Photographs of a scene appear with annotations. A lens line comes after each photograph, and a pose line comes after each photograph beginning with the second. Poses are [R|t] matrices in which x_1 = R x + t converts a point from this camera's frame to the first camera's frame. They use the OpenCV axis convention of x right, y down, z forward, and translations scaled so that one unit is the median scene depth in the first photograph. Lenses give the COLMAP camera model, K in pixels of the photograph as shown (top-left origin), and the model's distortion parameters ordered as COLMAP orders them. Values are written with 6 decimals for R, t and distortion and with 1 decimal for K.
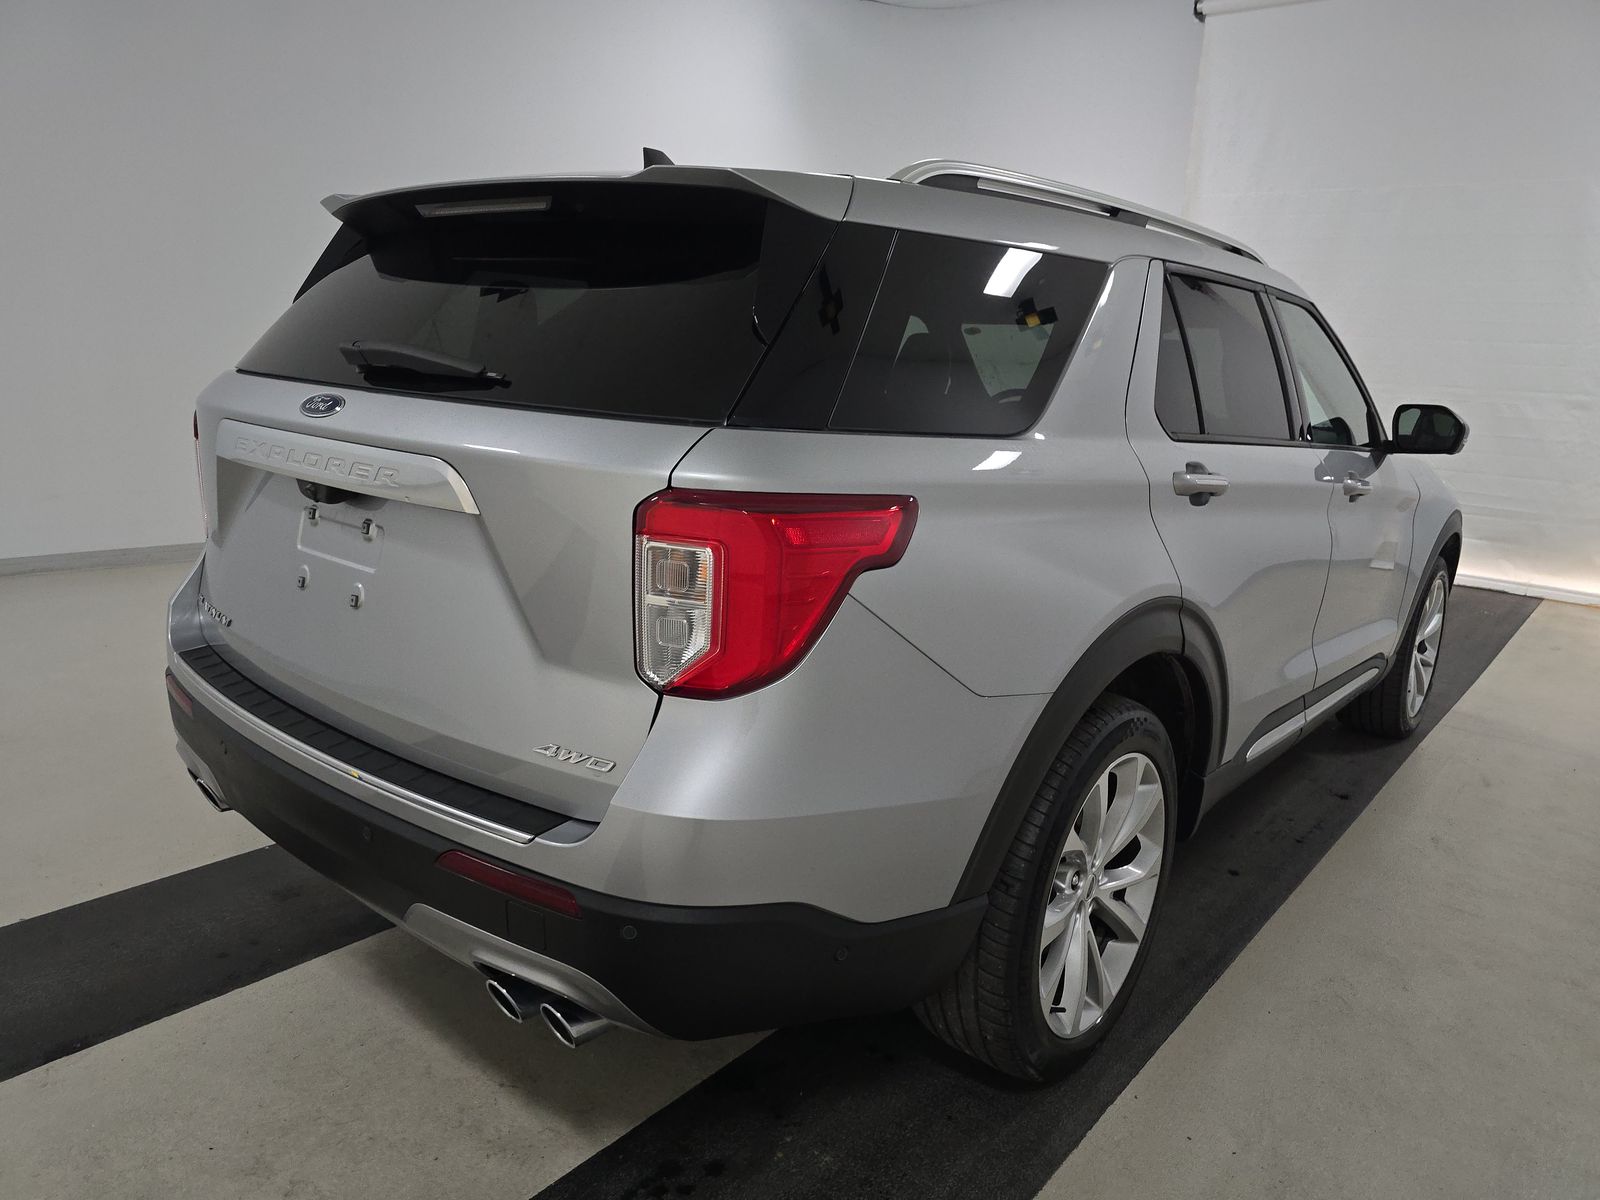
lens RADIAL K [[1075.7, 0, 789.3], [0, 1075.7, 597.3], [0, 0, 1]] dist [0.027704, -0.031724]
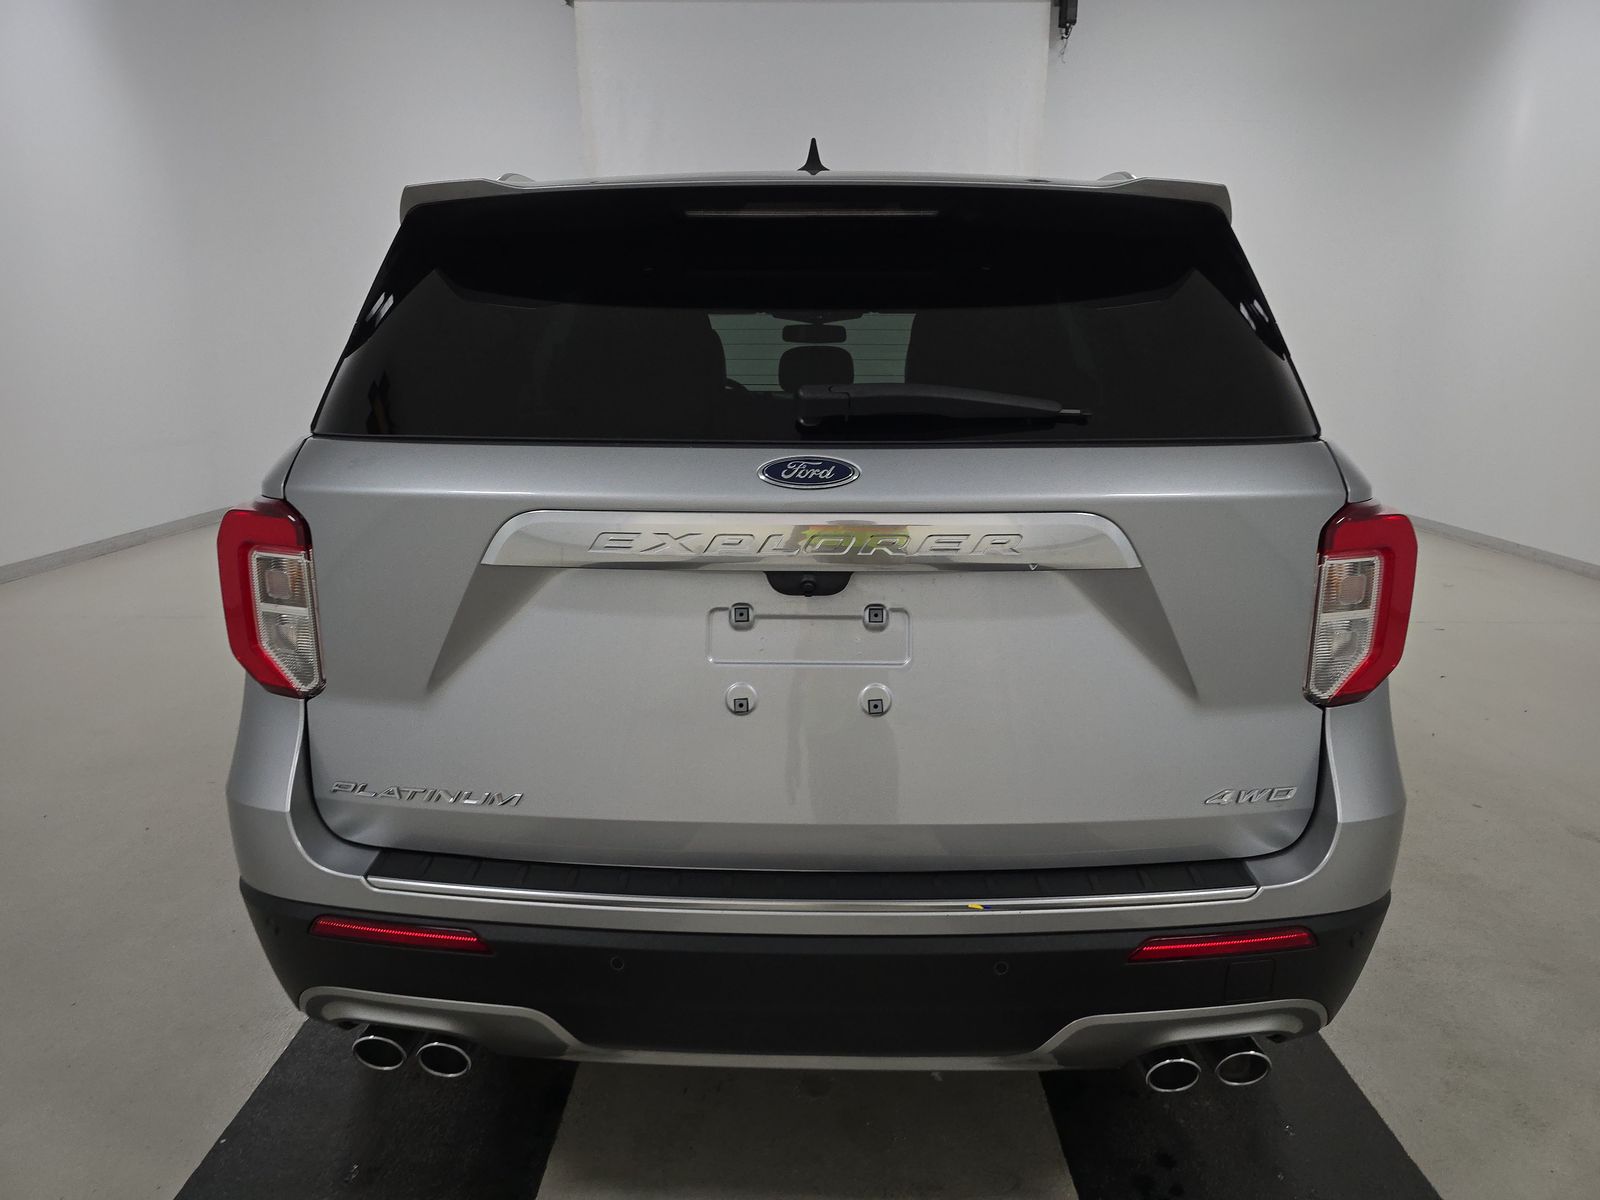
lens RADIAL K [[1075.7, 0, 789.3], [0, 1075.7, 597.3], [0, 0, 1]] dist [0.027704, -0.031724]
pose [[0.820297, -0.191126, 0.539058, -0.920204], [0.181012, 0.980819, 0.072305, -0.153319], [-0.542538, 0.038264, 0.839159, 0.356838]]
